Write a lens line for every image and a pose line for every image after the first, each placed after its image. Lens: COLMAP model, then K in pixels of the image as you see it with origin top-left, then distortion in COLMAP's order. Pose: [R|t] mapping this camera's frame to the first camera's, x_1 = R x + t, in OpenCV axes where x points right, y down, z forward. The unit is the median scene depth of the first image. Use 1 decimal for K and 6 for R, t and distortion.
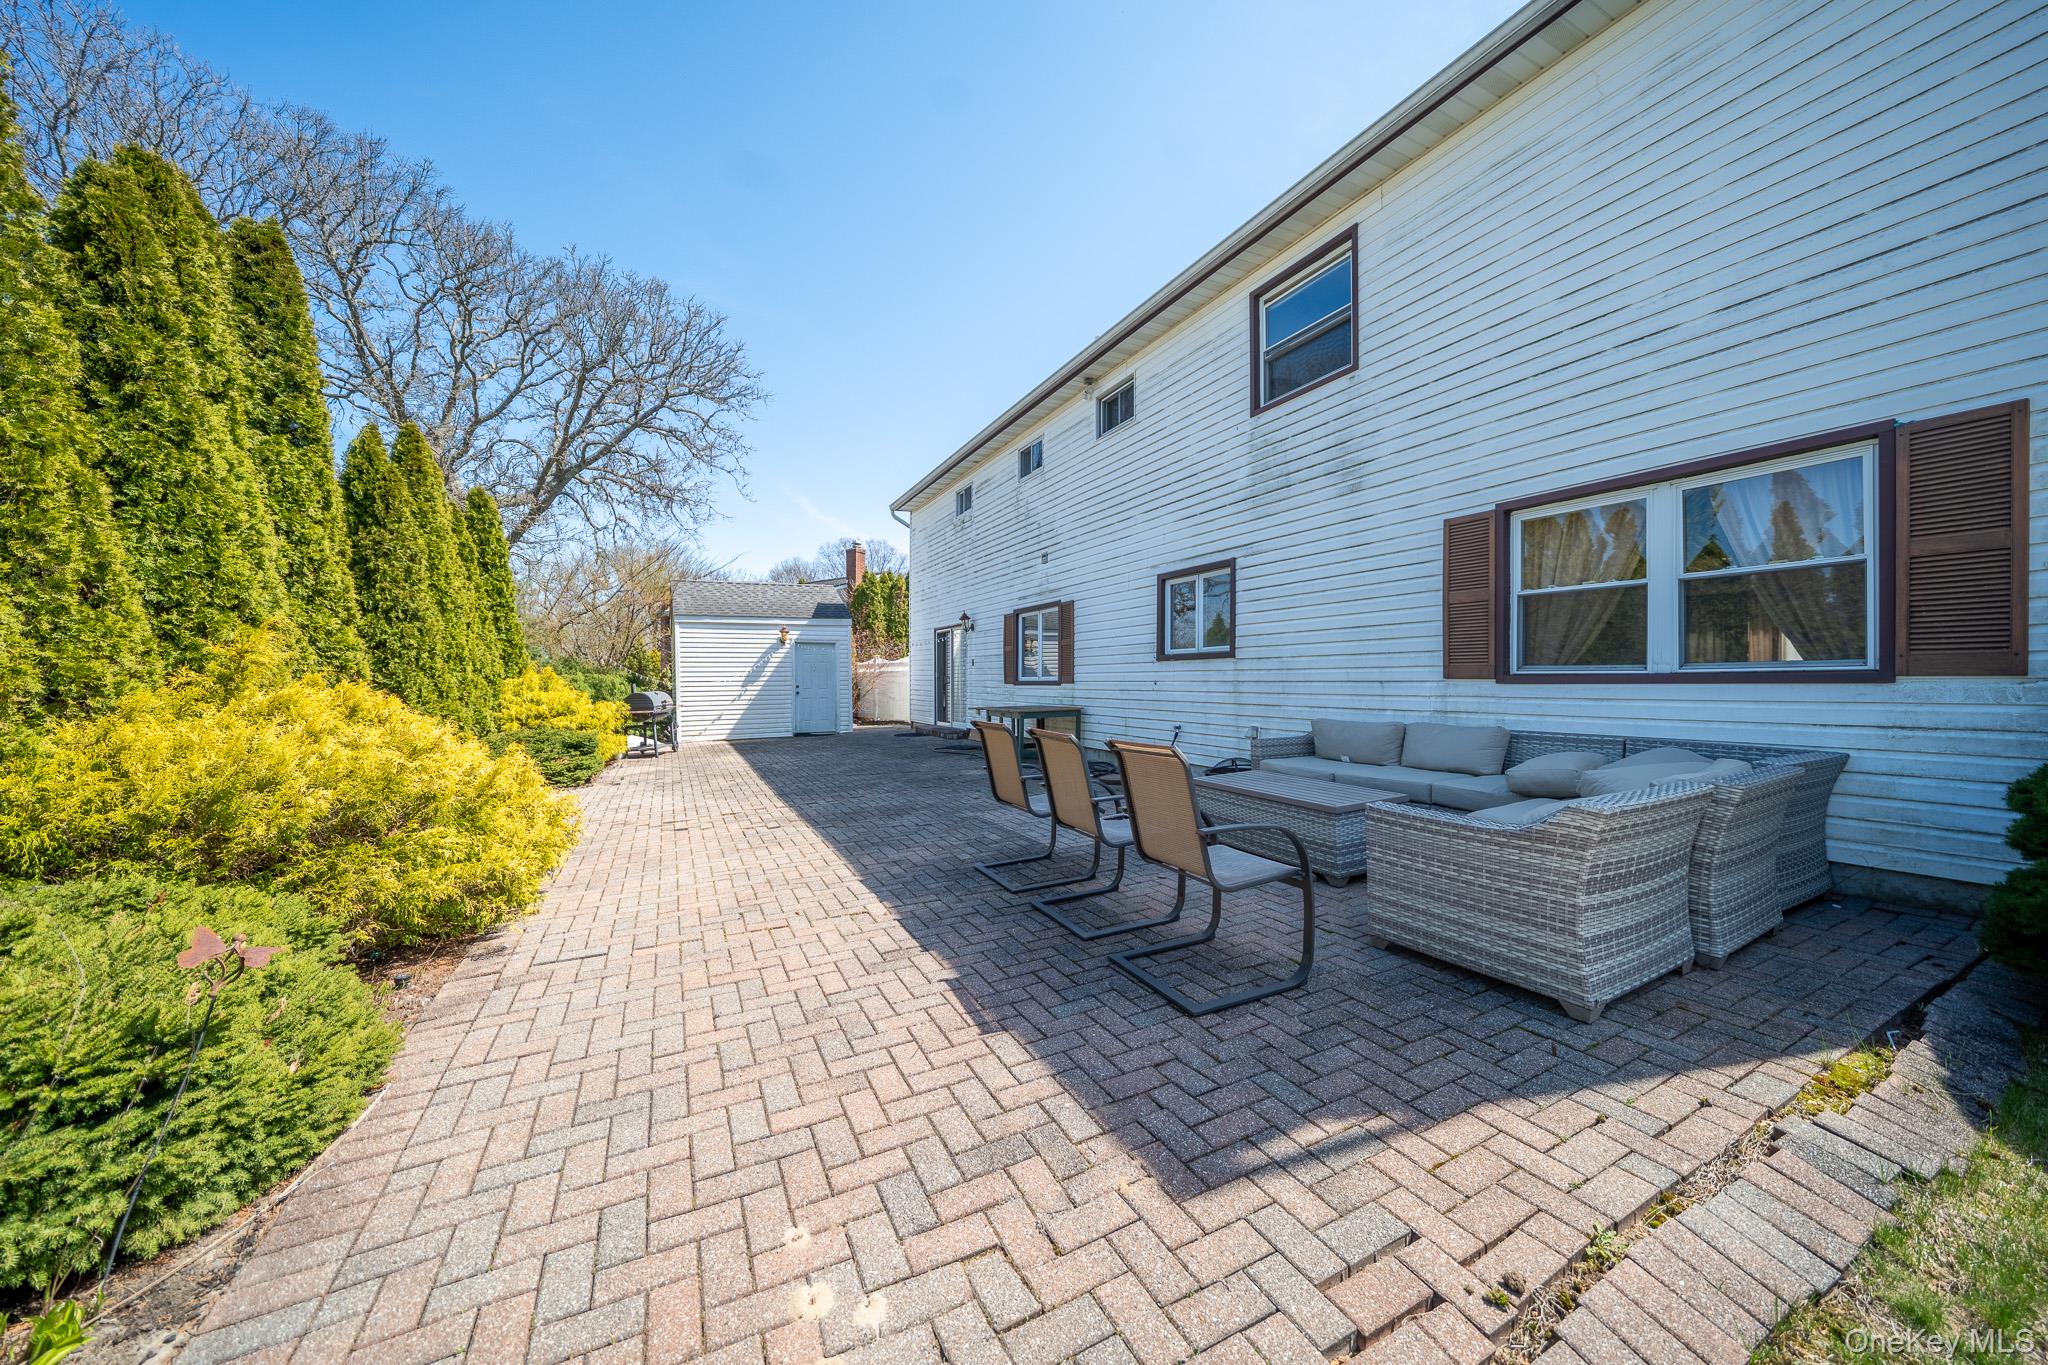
lens RADIAL K [[718.8, 0, 1024.0], [0, 718.8, 682.5], [0, 0, 1]] dist [-0.011839, -0.000089]
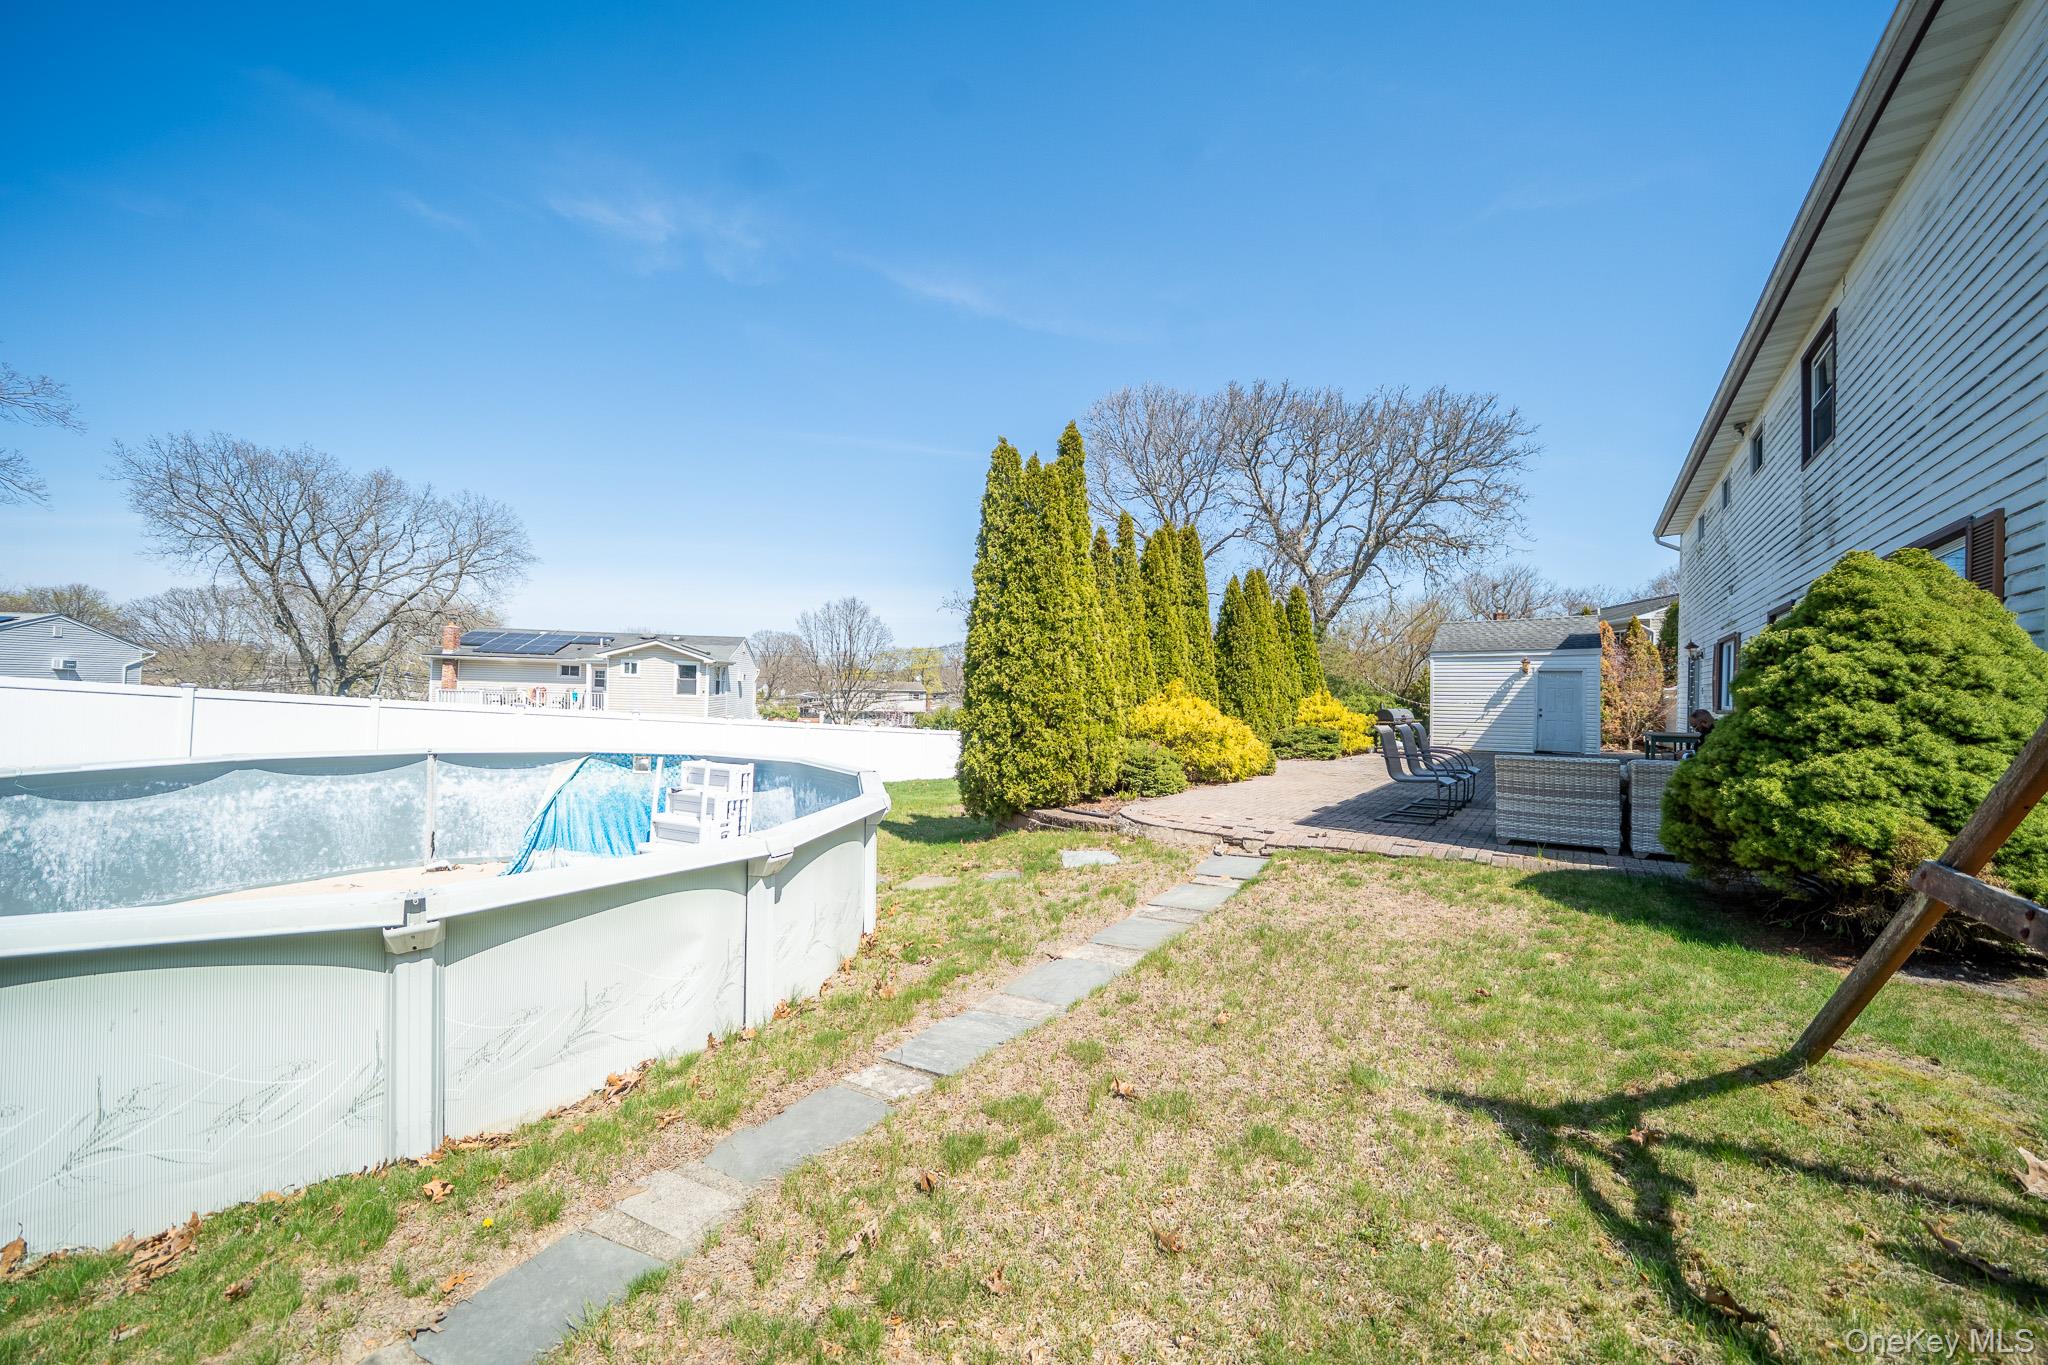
lens RADIAL K [[735.4, 0, 1024.0], [0, 735.4, 682.5], [0, 0, 1]] dist [0.000074, 0.000000]
pose [[0.448752, -0.000407, -0.893656, 0.555242], [-0.026572, 0.999552, -0.013799, -0.000079], [0.893261, 0.029939, 0.448540, -0.392788]]
